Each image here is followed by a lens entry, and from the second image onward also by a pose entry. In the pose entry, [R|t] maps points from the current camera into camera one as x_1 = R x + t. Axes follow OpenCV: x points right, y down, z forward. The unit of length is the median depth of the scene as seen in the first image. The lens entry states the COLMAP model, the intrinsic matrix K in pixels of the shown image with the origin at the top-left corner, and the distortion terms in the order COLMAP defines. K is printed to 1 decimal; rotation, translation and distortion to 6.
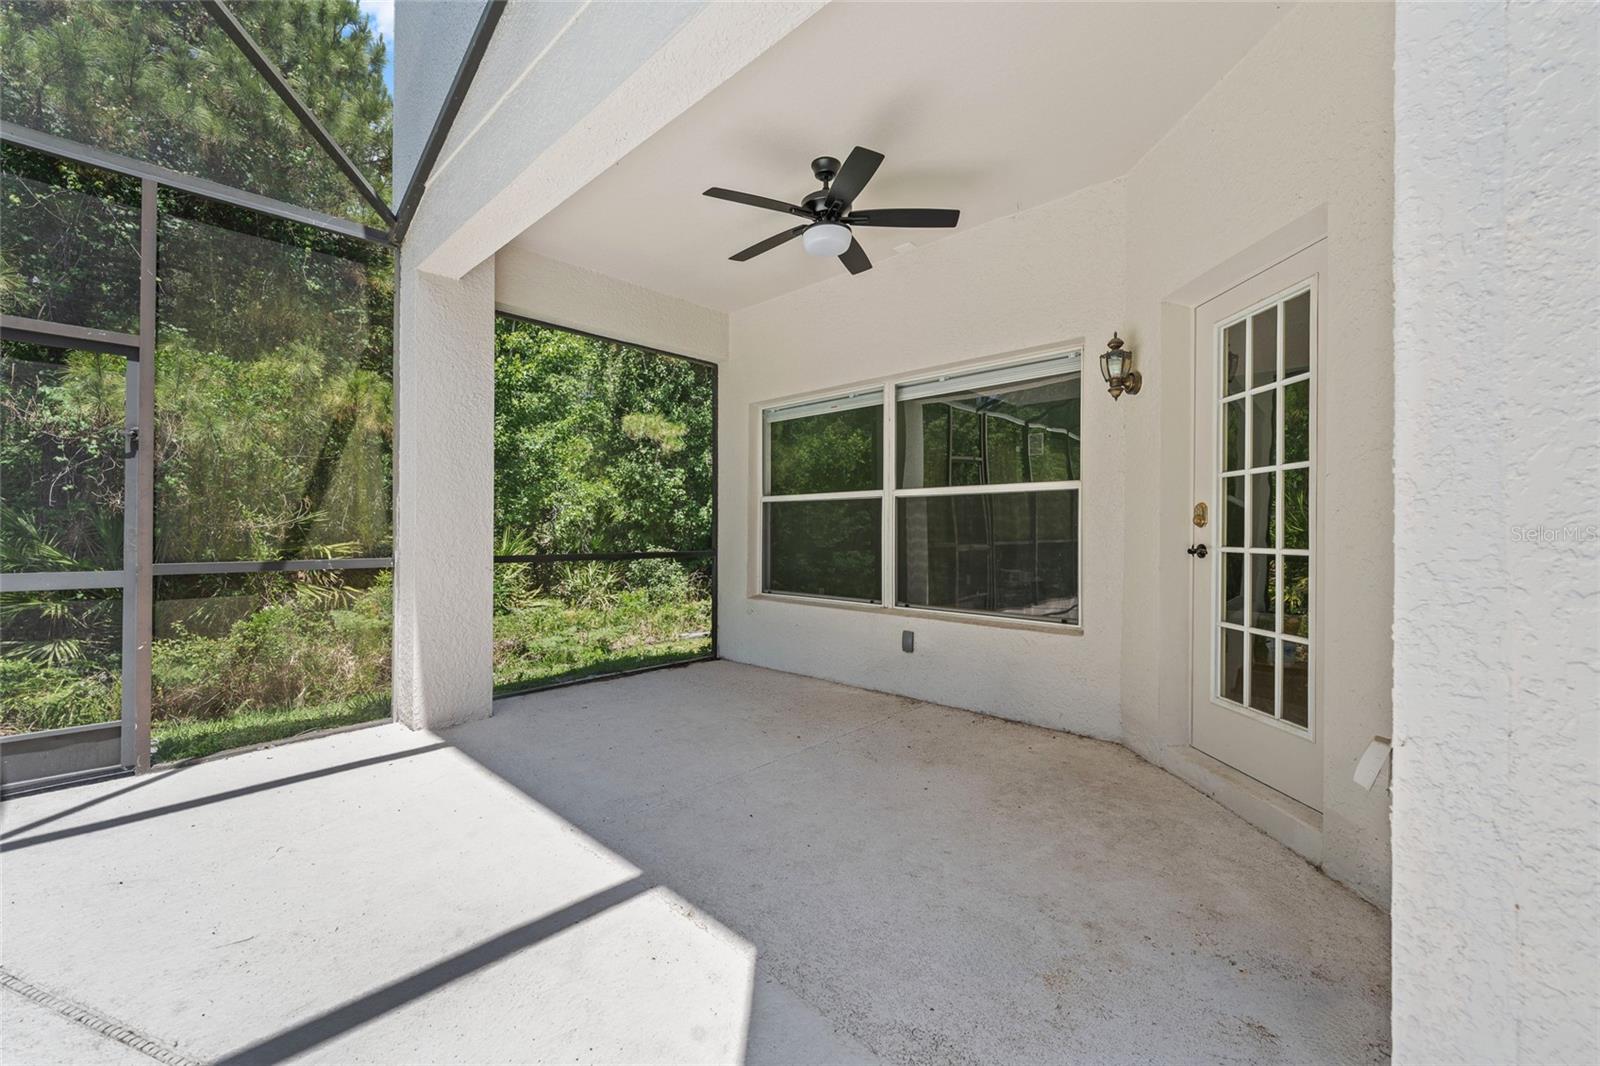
lens RADIAL K [[651.0, 0, 800.2], [0, 651.0, 531.9], [0, 0, 1]] dist [0.000652, -0.000772]
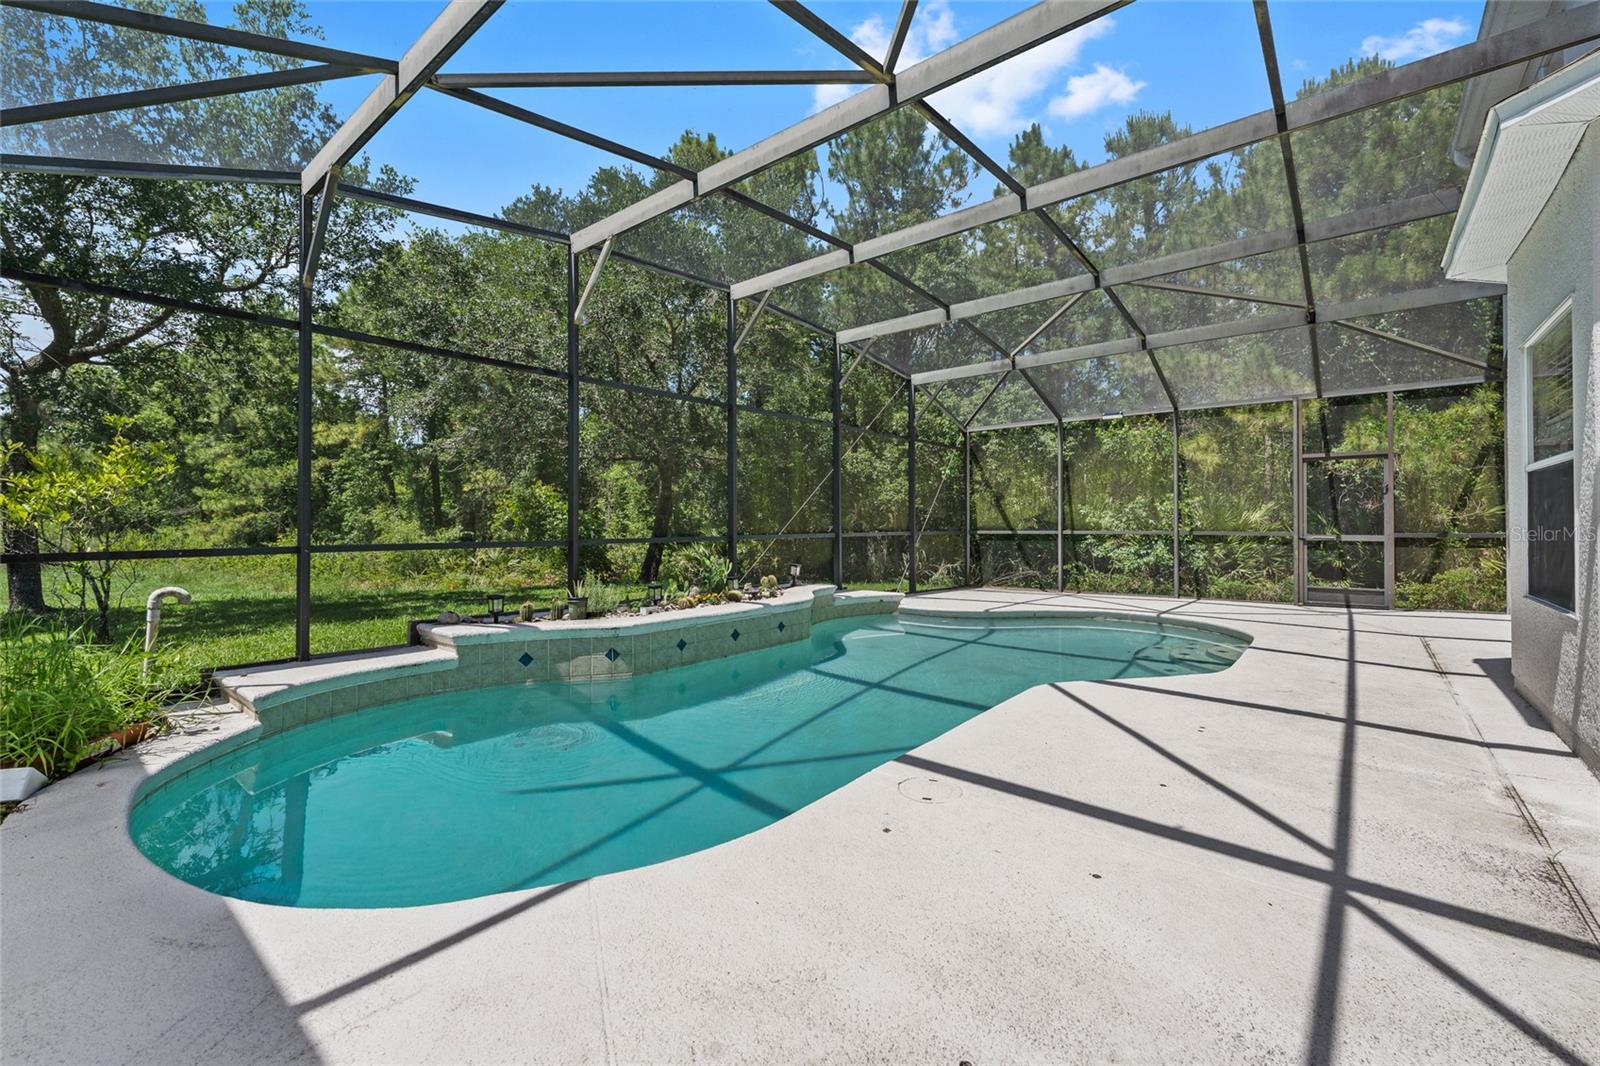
lens RADIAL K [[651.0, 0, 801.1], [0, 651.0, 526.6], [0, 0, 1]] dist [0.000652, -0.000772]
pose [[0.085822, -0.004130, -0.996302, 0.619479], [0.005923, 0.999976, -0.003635, 0.013272], [0.996293, -0.005589, 0.085844, -0.718436]]
